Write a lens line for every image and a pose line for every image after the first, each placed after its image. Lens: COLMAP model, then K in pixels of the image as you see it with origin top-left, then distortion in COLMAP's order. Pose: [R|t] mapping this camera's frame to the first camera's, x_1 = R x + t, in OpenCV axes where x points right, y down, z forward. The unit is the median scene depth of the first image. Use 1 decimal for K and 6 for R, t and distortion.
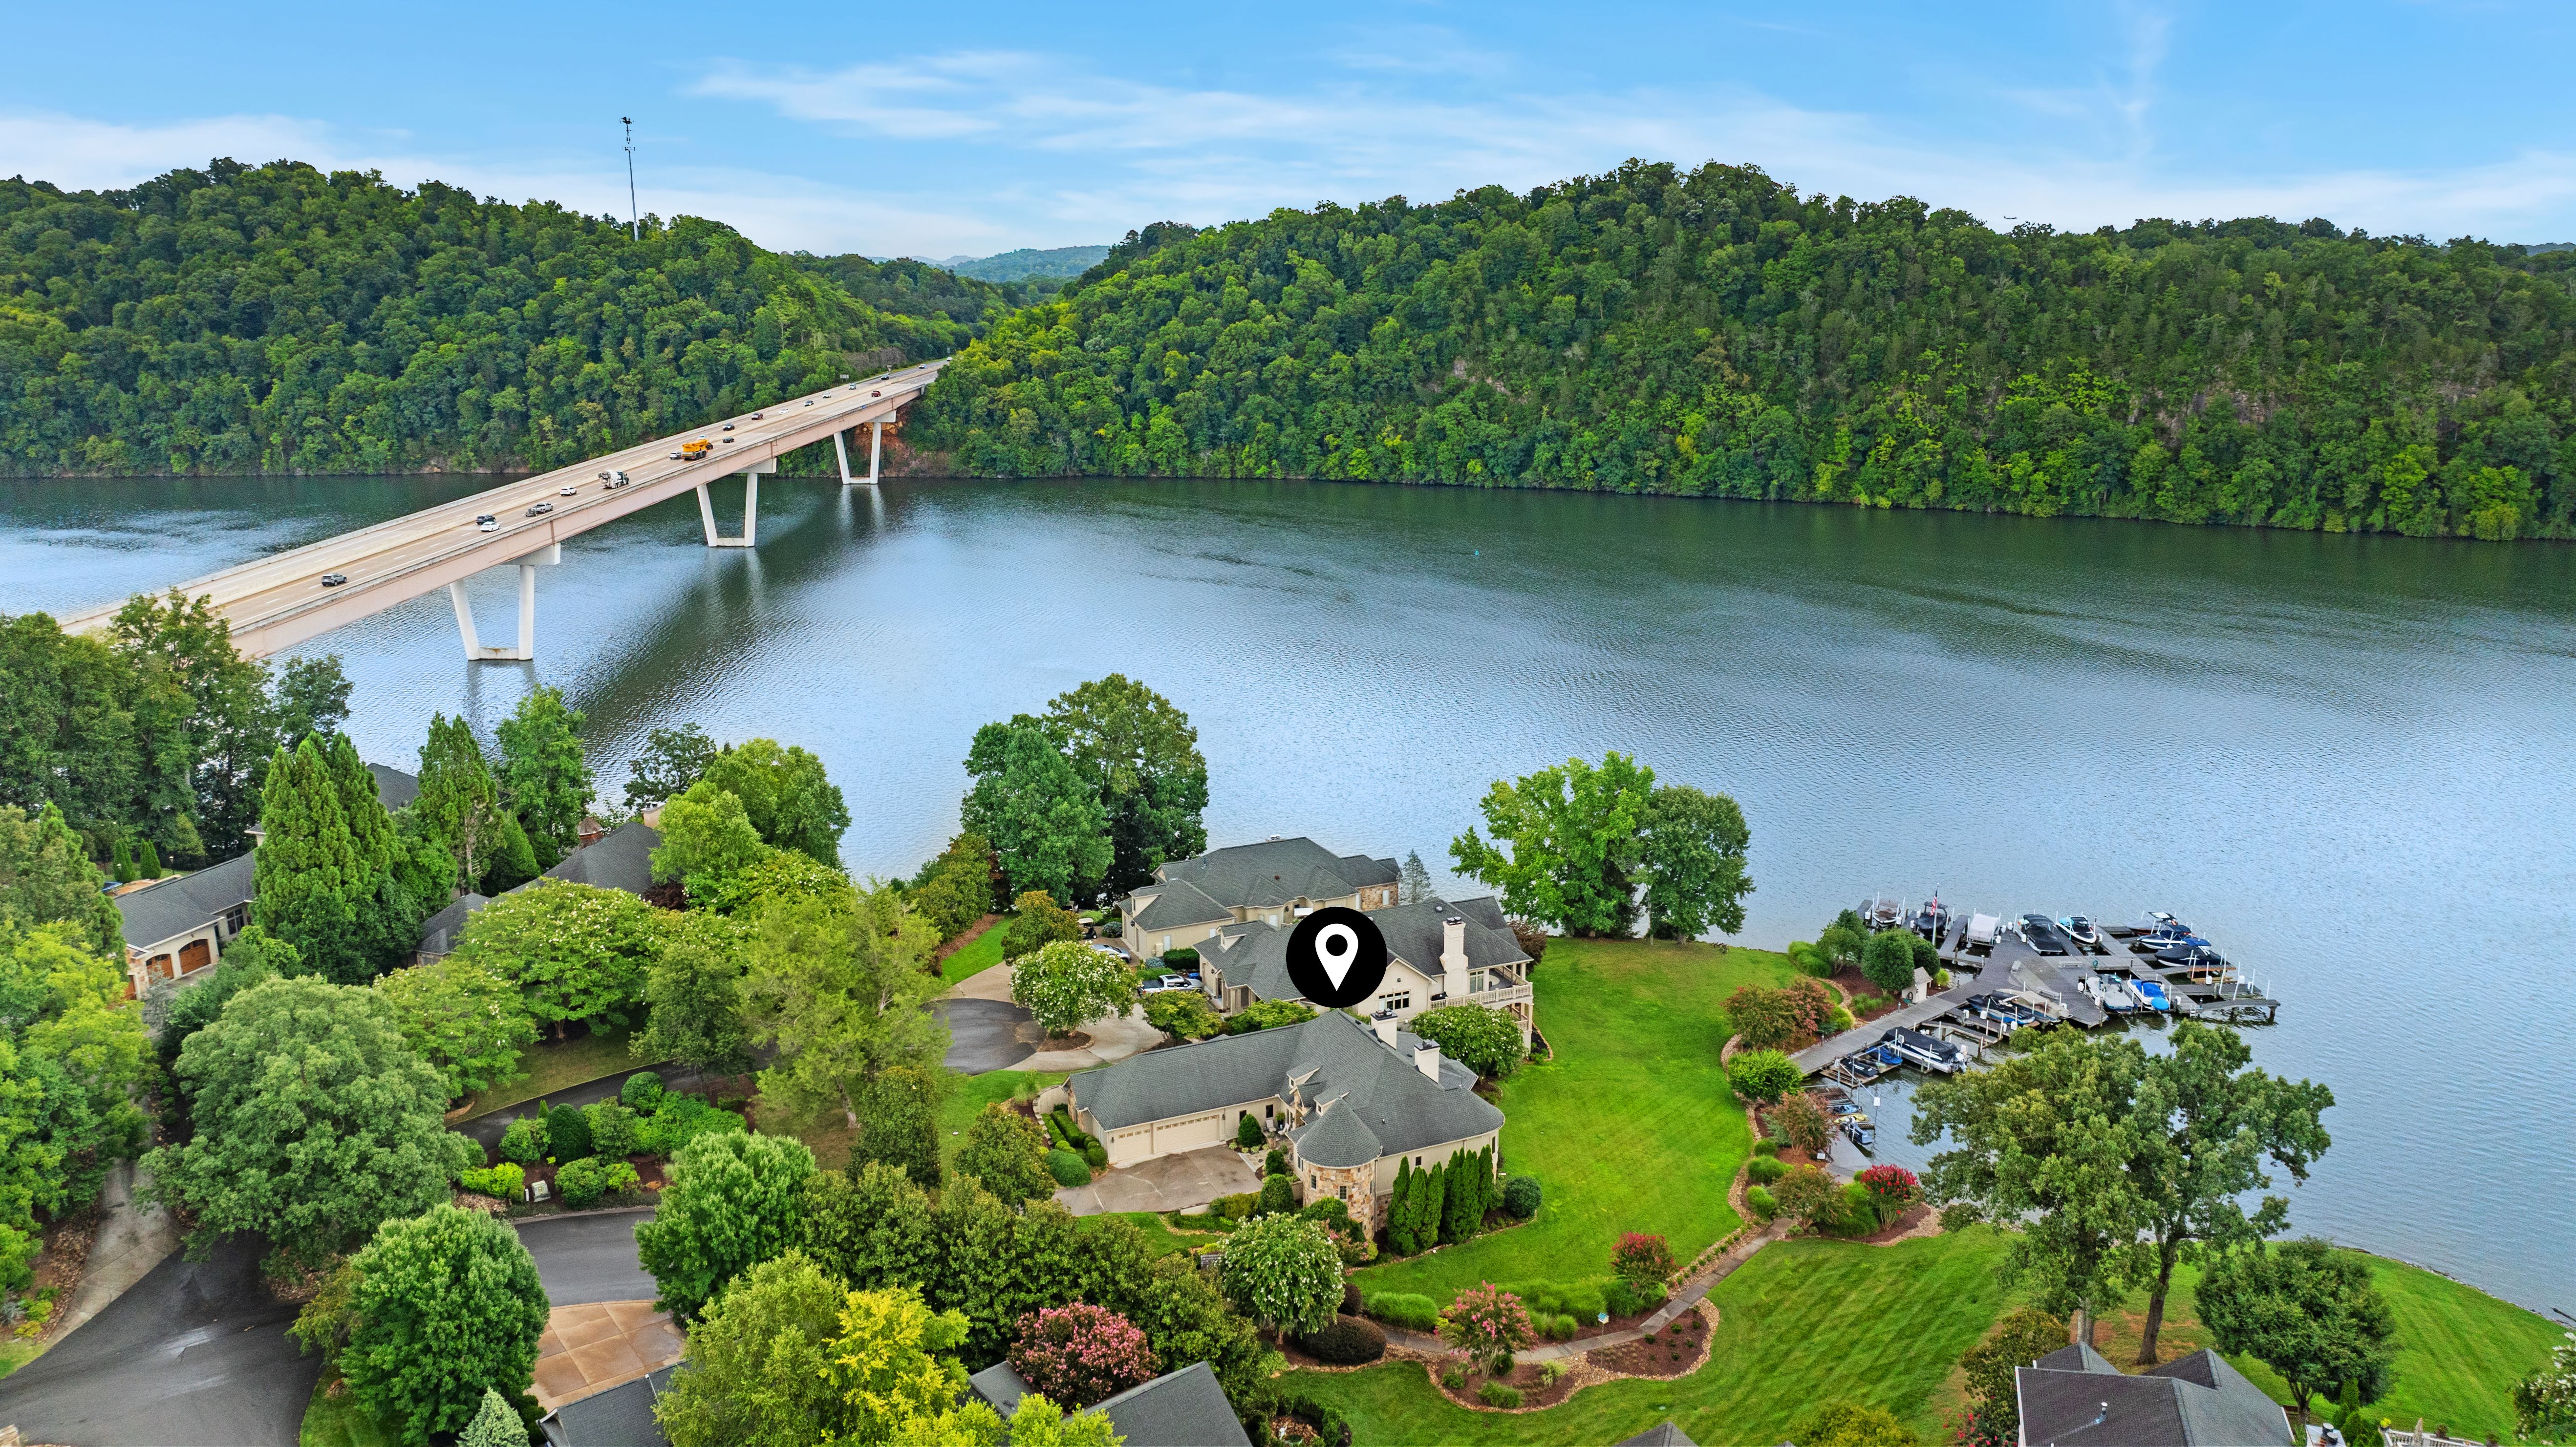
lens RADIAL K [[1821.7, 0, 1296.6], [0, 1821.7, 711.7], [0, 0, 1]] dist [-0.026250, 0.010167]
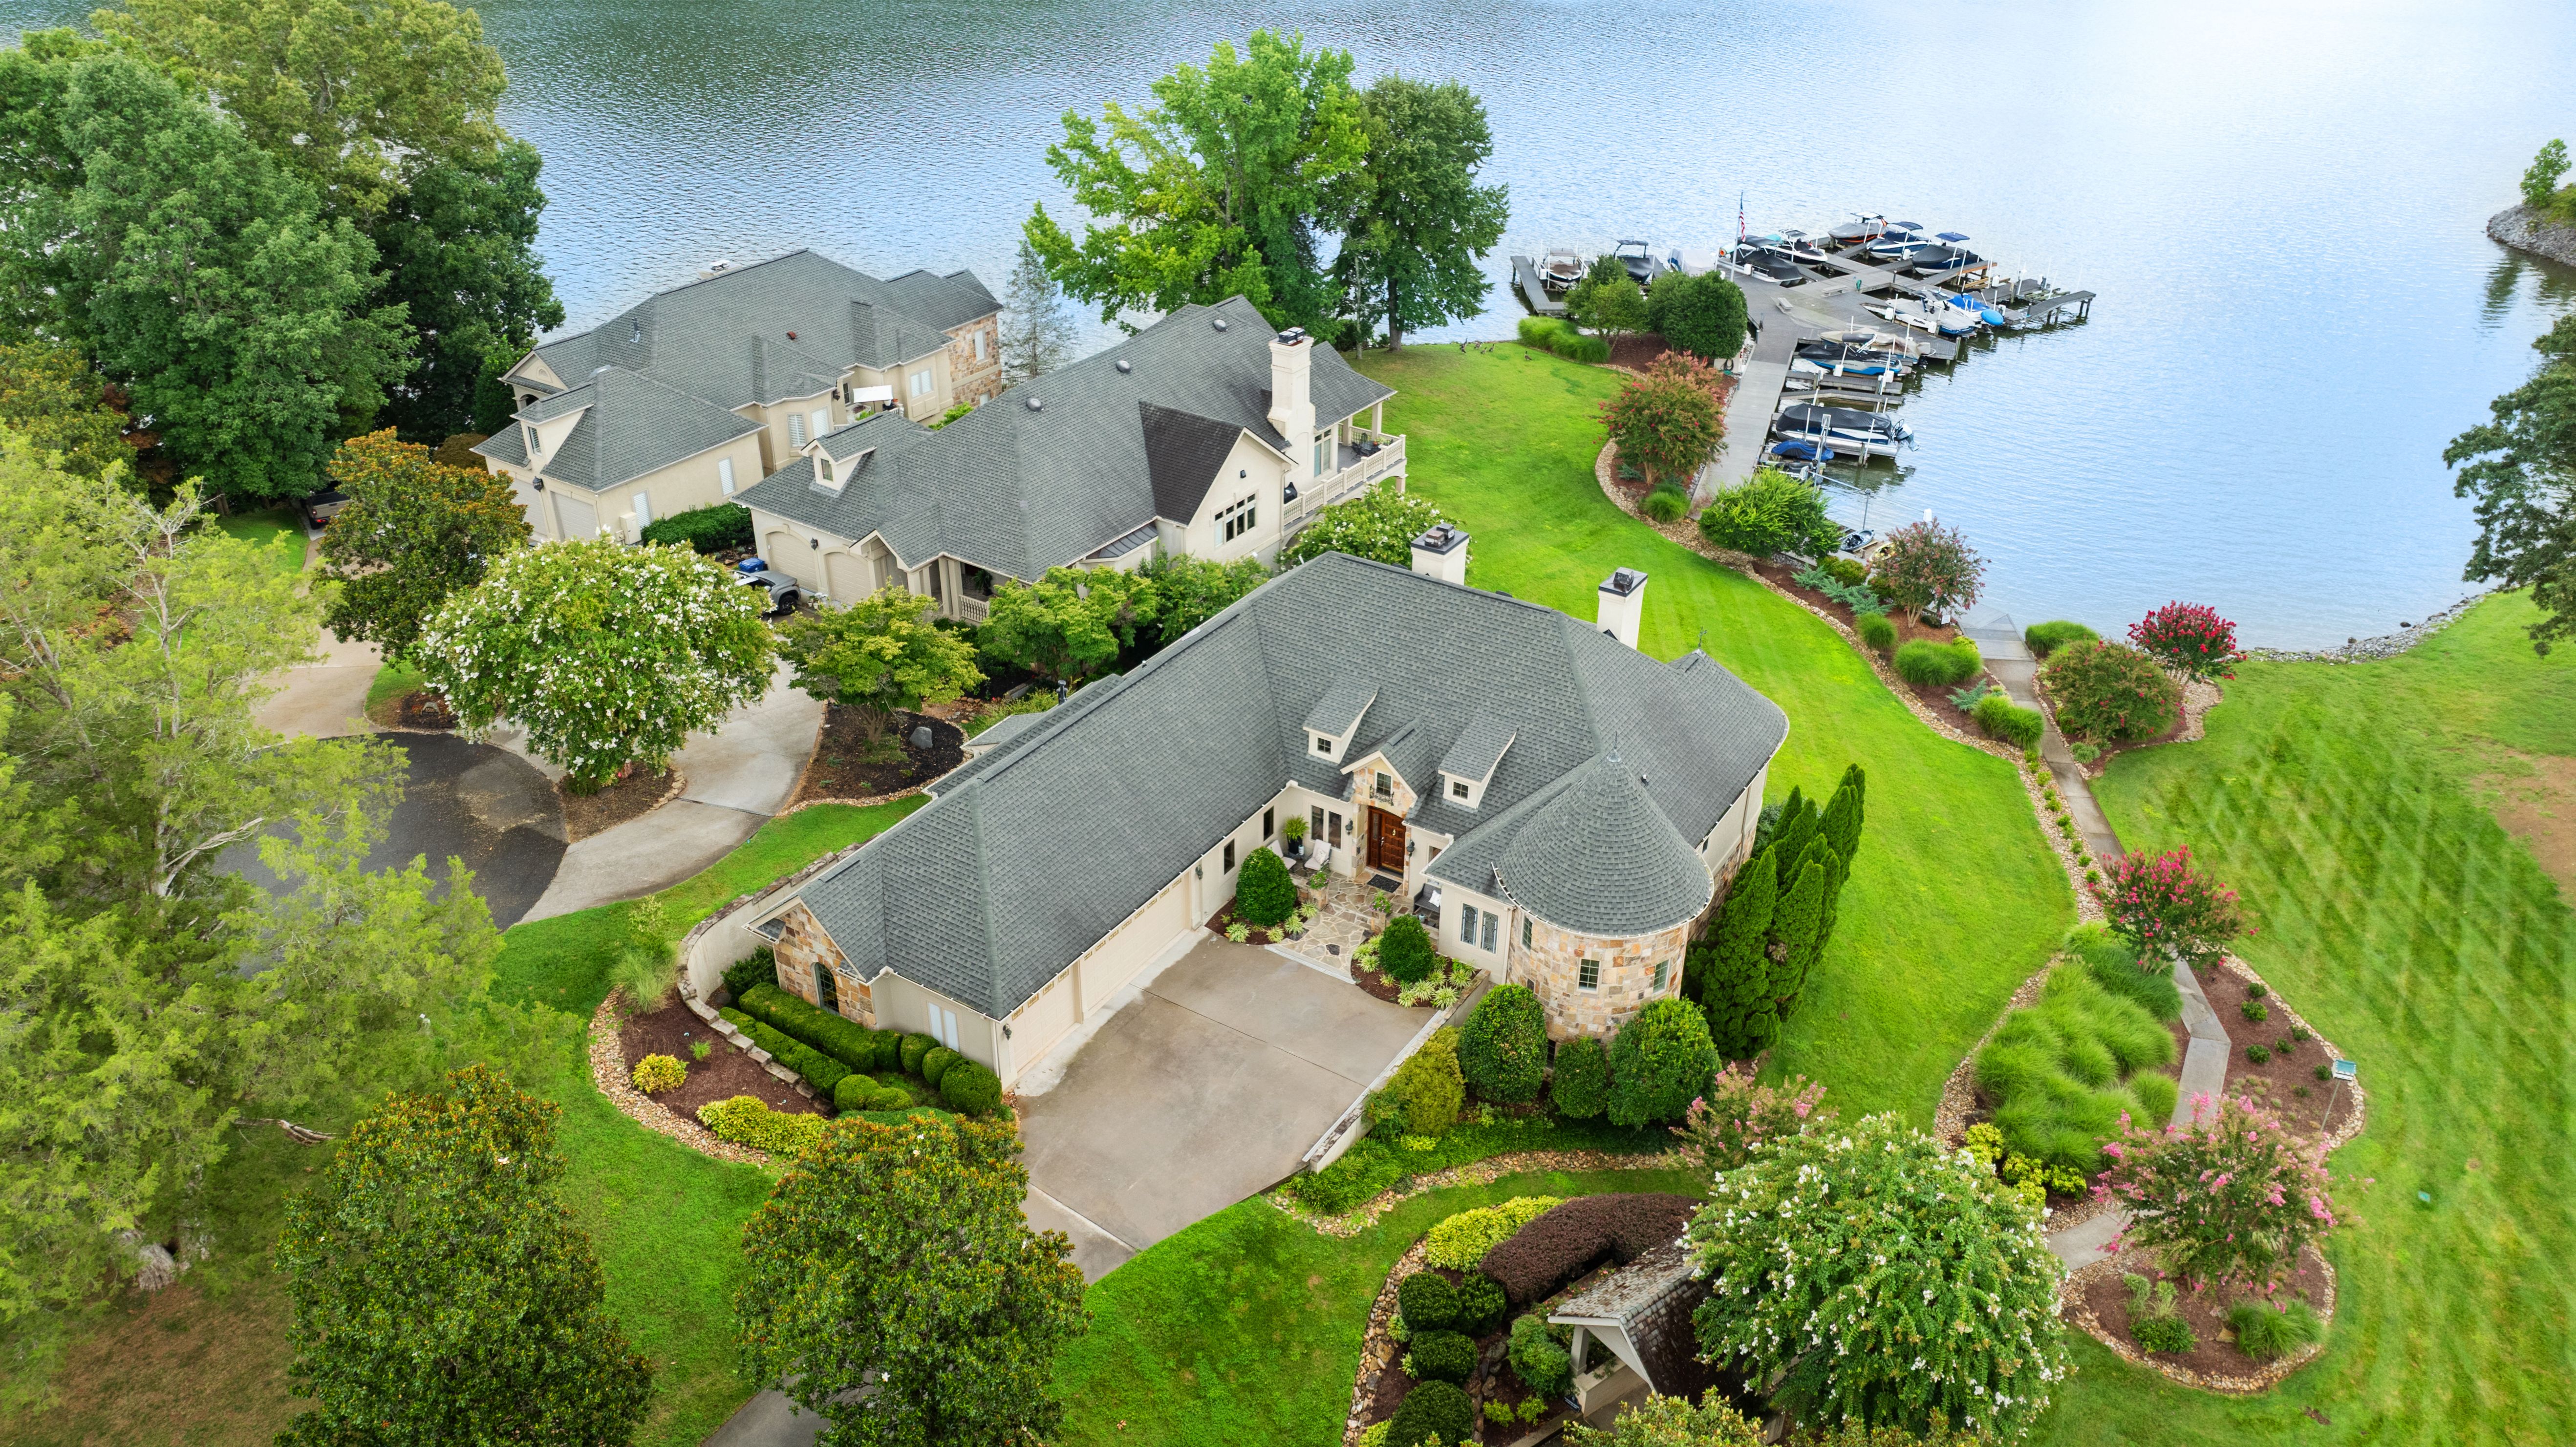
lens RADIAL K [[1821.7, 0, 1290.4], [0, 1821.7, 725.9], [0, 0, 1]] dist [-0.026250, 0.010167]
pose [[0.838091, -0.263958, 0.477420, -0.053197], [0.119237, 0.942622, 0.311844, 0.018399], [-0.532340, -0.204427, 0.821476, 0.174225]]
